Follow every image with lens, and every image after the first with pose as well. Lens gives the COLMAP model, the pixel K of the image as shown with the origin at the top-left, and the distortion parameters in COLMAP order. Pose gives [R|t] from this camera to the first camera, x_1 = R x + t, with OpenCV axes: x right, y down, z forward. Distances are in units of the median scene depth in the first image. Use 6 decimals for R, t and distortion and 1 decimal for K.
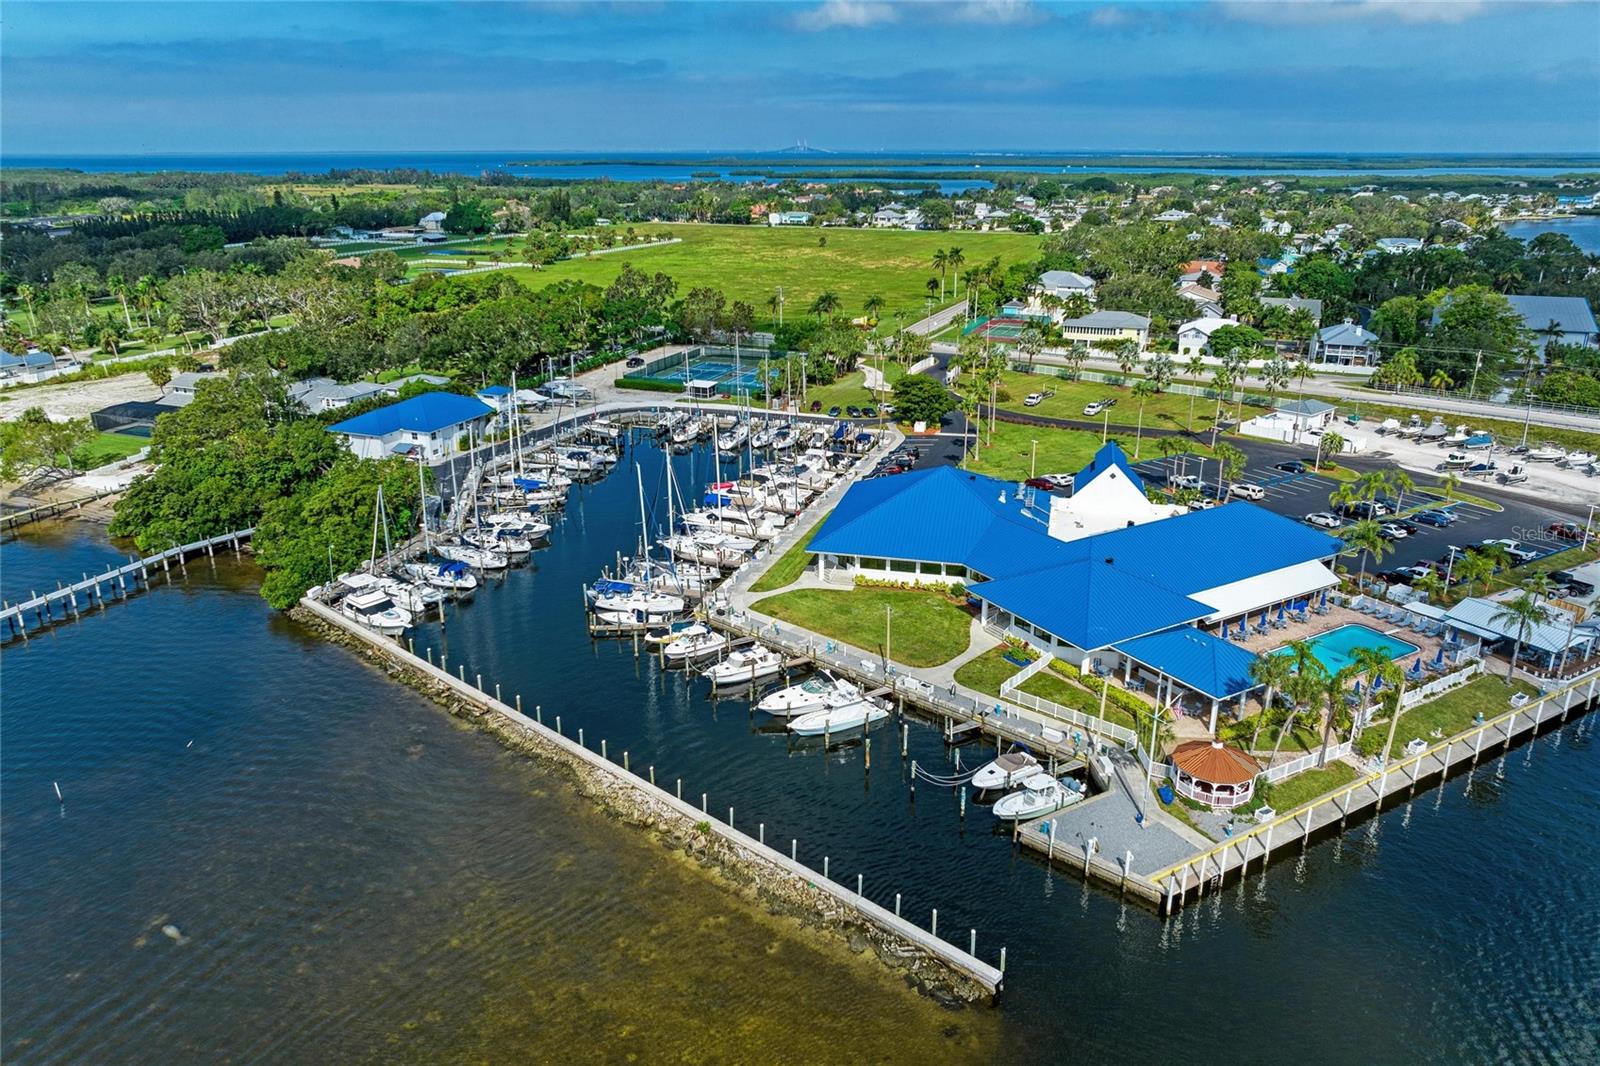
lens RADIAL K [[1124.7, 0, 785.9], [0, 1124.7, 531.4], [0, 0, 1]] dist [-0.013281, 0.009745]
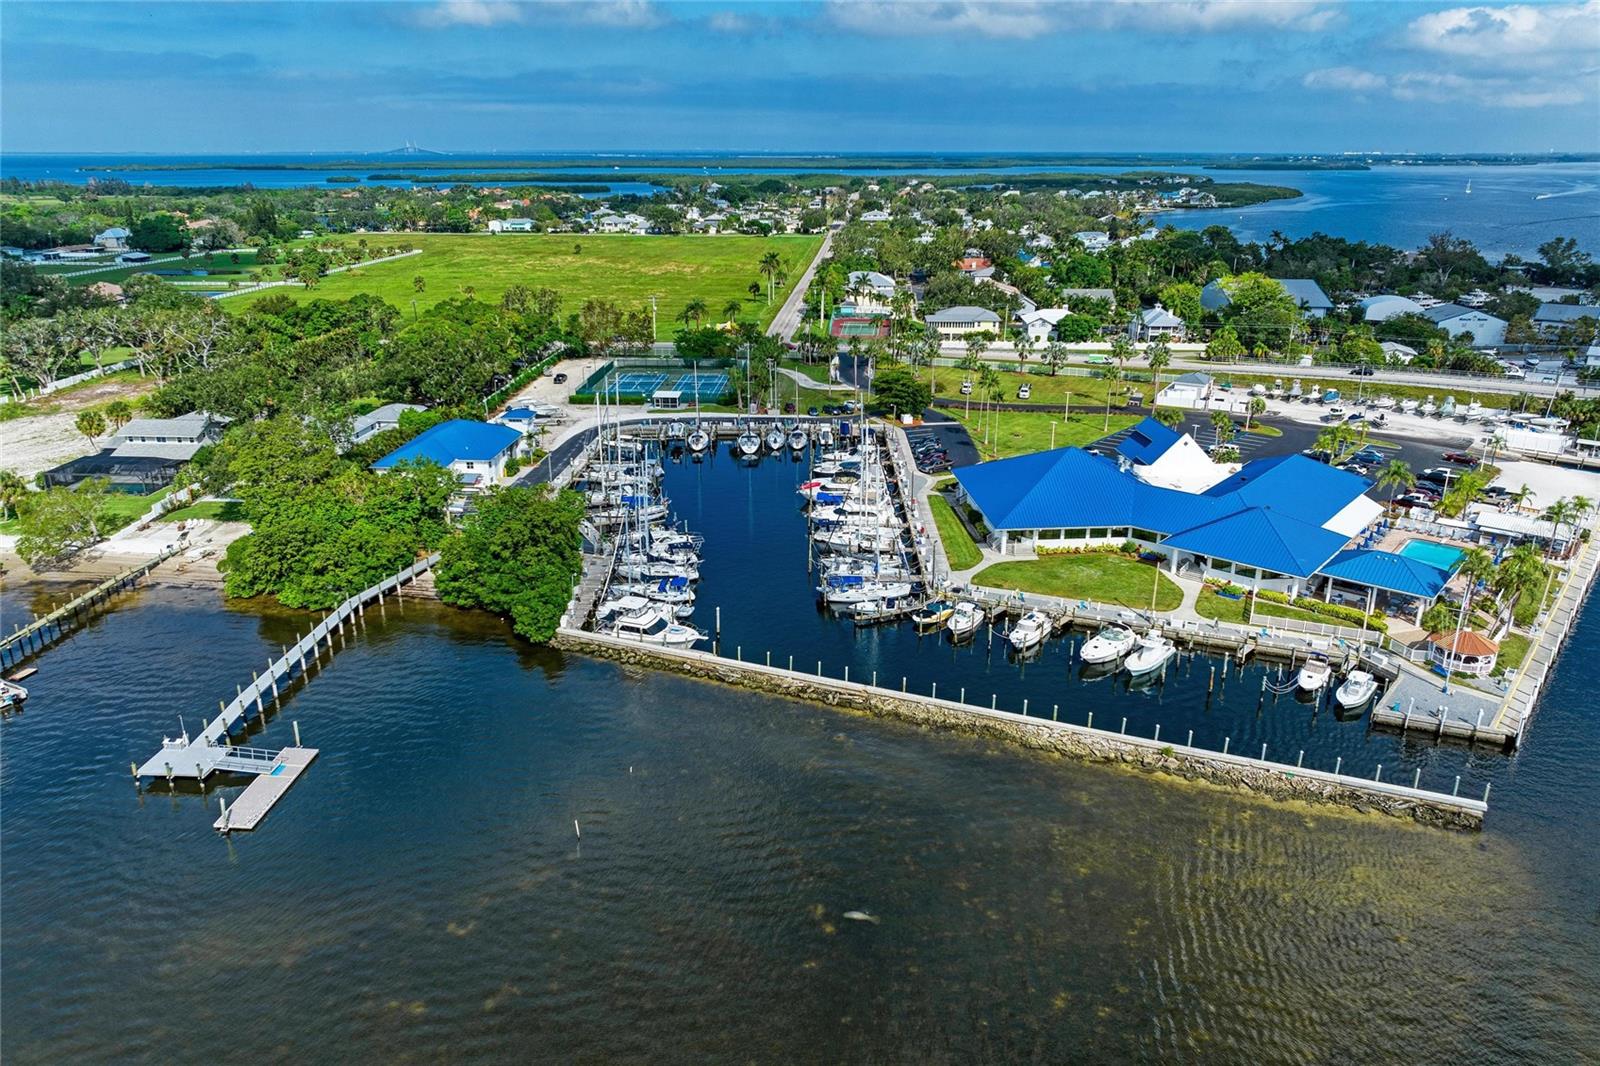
lens RADIAL K [[1124.7, 0, 803.8], [0, 1124.7, 533.9], [0, 0, 1]] dist [-0.013281, 0.009745]
pose [[0.945880, -0.104935, 0.307081, -0.241215], [0.104590, 0.994359, 0.017630, -0.008699], [-0.307199, 0.015442, 0.951520, -0.007307]]
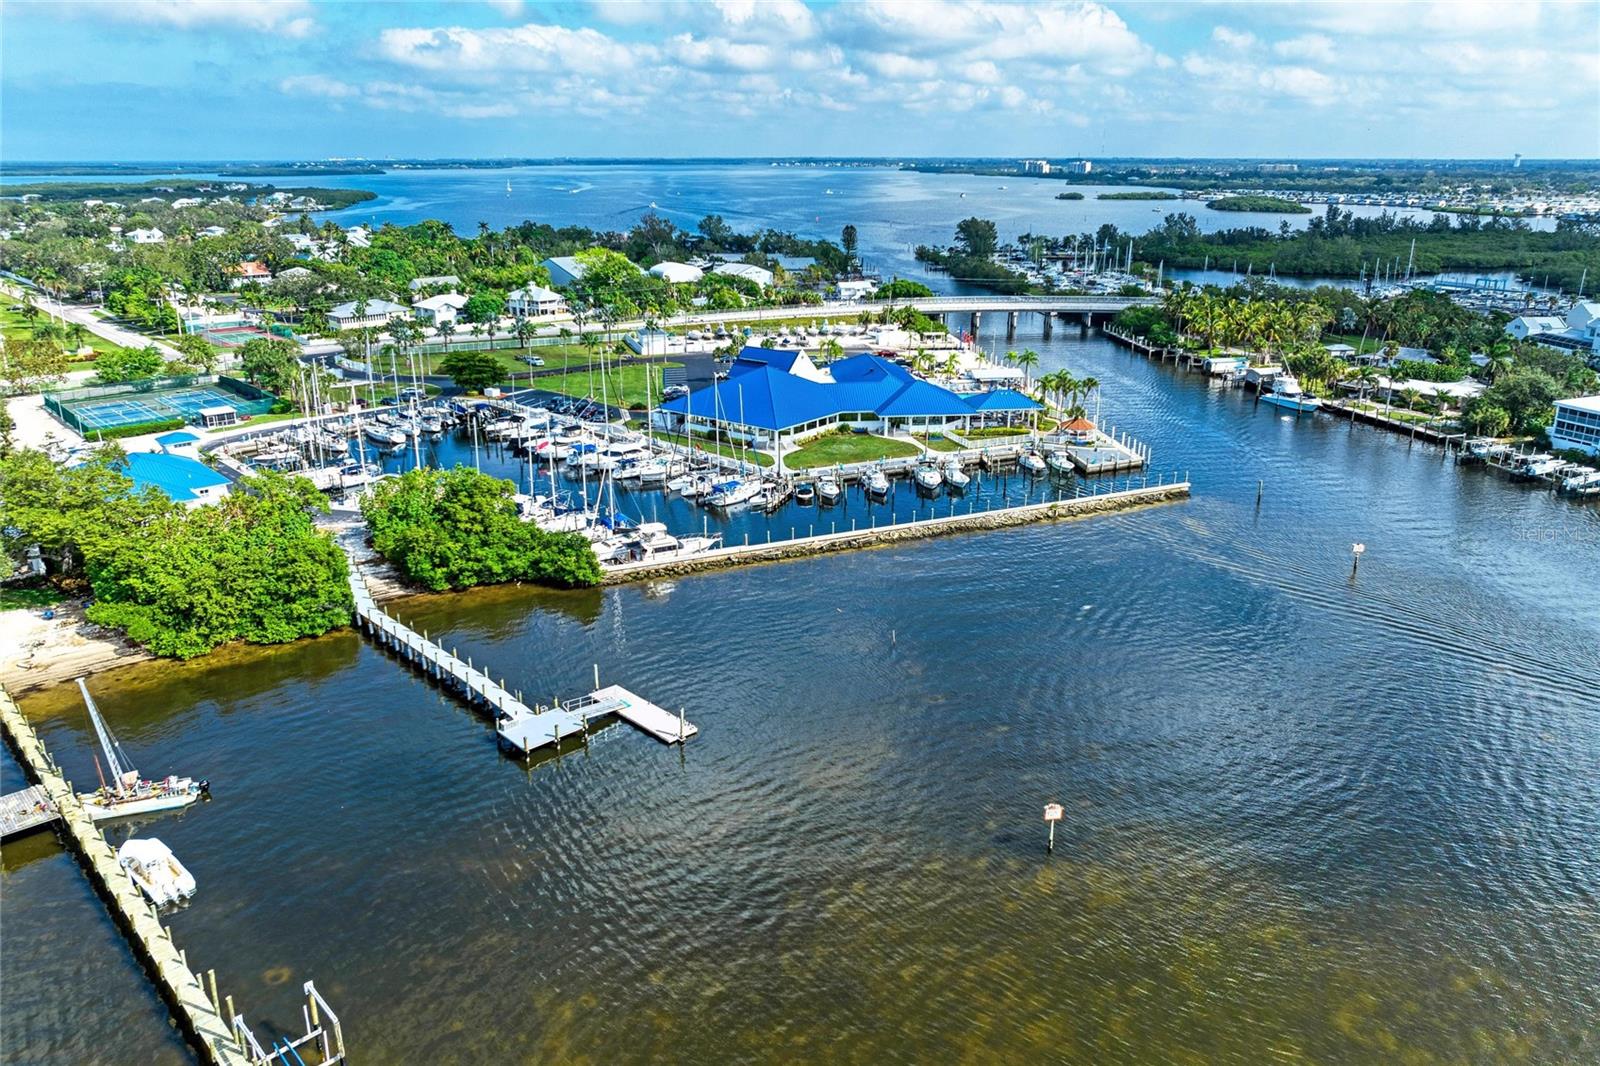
lens RADIAL K [[1124.7, 0, 800.5], [0, 1124.7, 532.4], [0, 0, 1]] dist [-0.013281, 0.009745]
pose [[0.404603, -0.289428, 0.867484, -0.598128], [0.293979, 0.939410, 0.176310, -0.050233], [-0.865952, 0.183686, 0.465174, 0.151177]]
